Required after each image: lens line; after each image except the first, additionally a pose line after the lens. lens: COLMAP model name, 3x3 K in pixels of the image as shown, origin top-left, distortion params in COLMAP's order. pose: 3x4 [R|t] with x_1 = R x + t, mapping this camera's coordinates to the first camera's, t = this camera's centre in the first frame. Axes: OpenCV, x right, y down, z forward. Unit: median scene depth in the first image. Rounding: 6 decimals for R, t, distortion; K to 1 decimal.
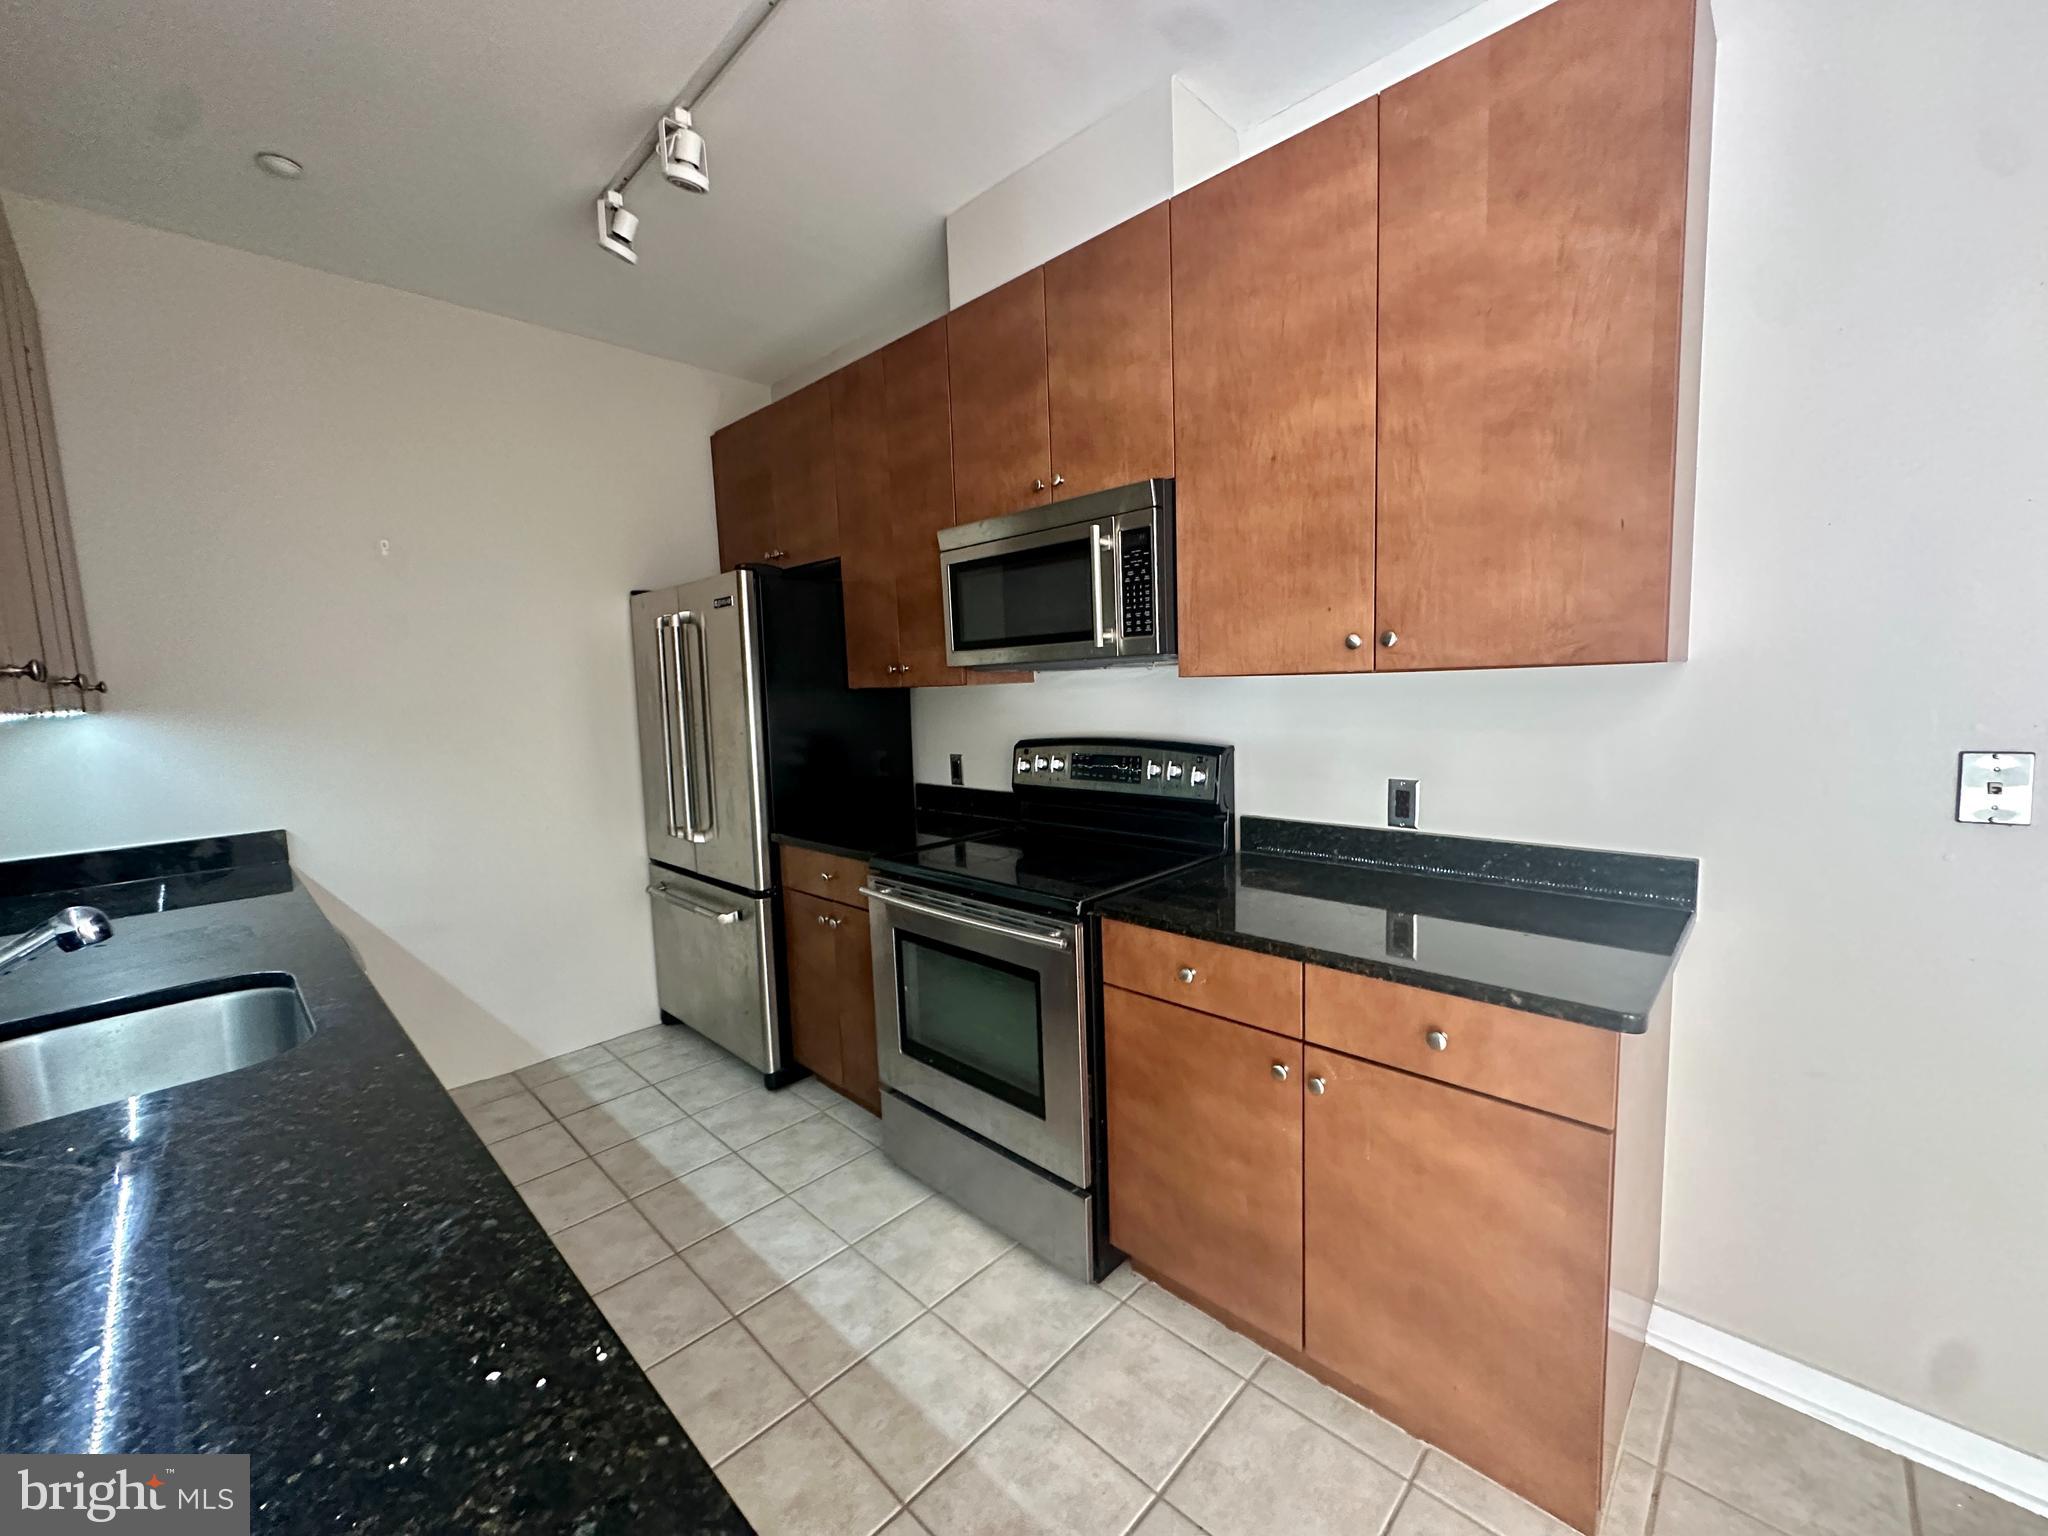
lens RADIAL K [[818.4, 0, 1022.8], [0, 818.4, 768.2], [0, 0, 1]] dist [-0.003146, -0.000087]
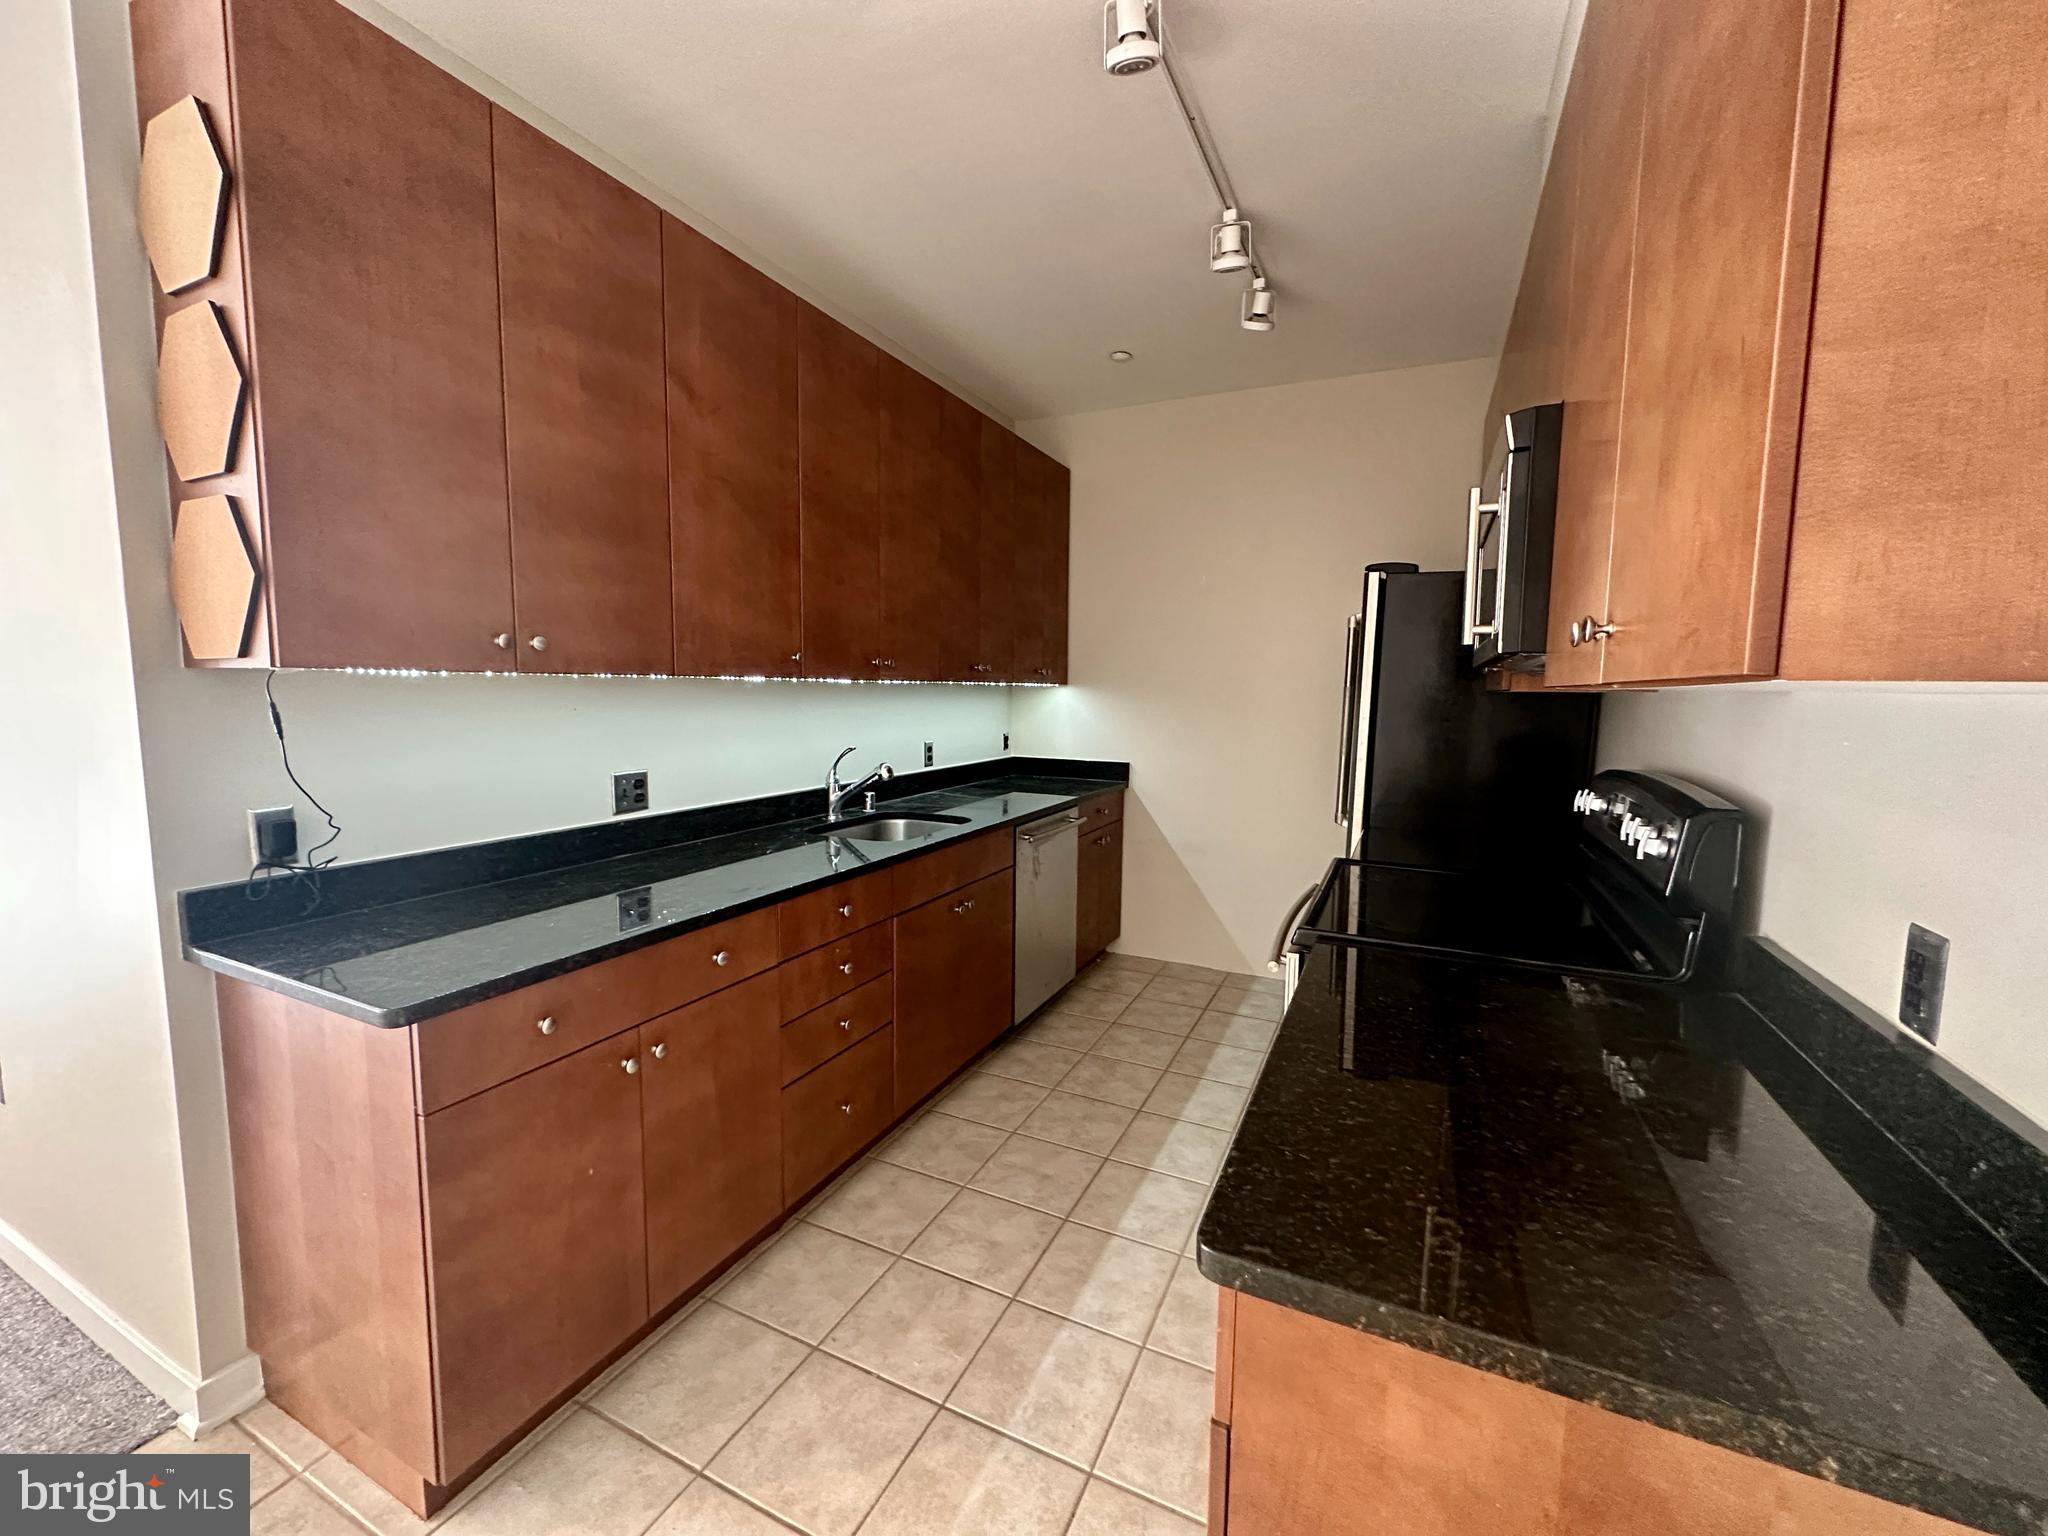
lens RADIAL K [[818.4, 0, 1016.7], [0, 818.4, 763.2], [0, 0, 1]] dist [-0.003146, -0.000087]
pose [[0.307164, 0.127065, -0.943136, 0.876294], [-0.127156, 0.987640, 0.091648, -0.066151], [0.943123, 0.091774, 0.319525, 0.442167]]
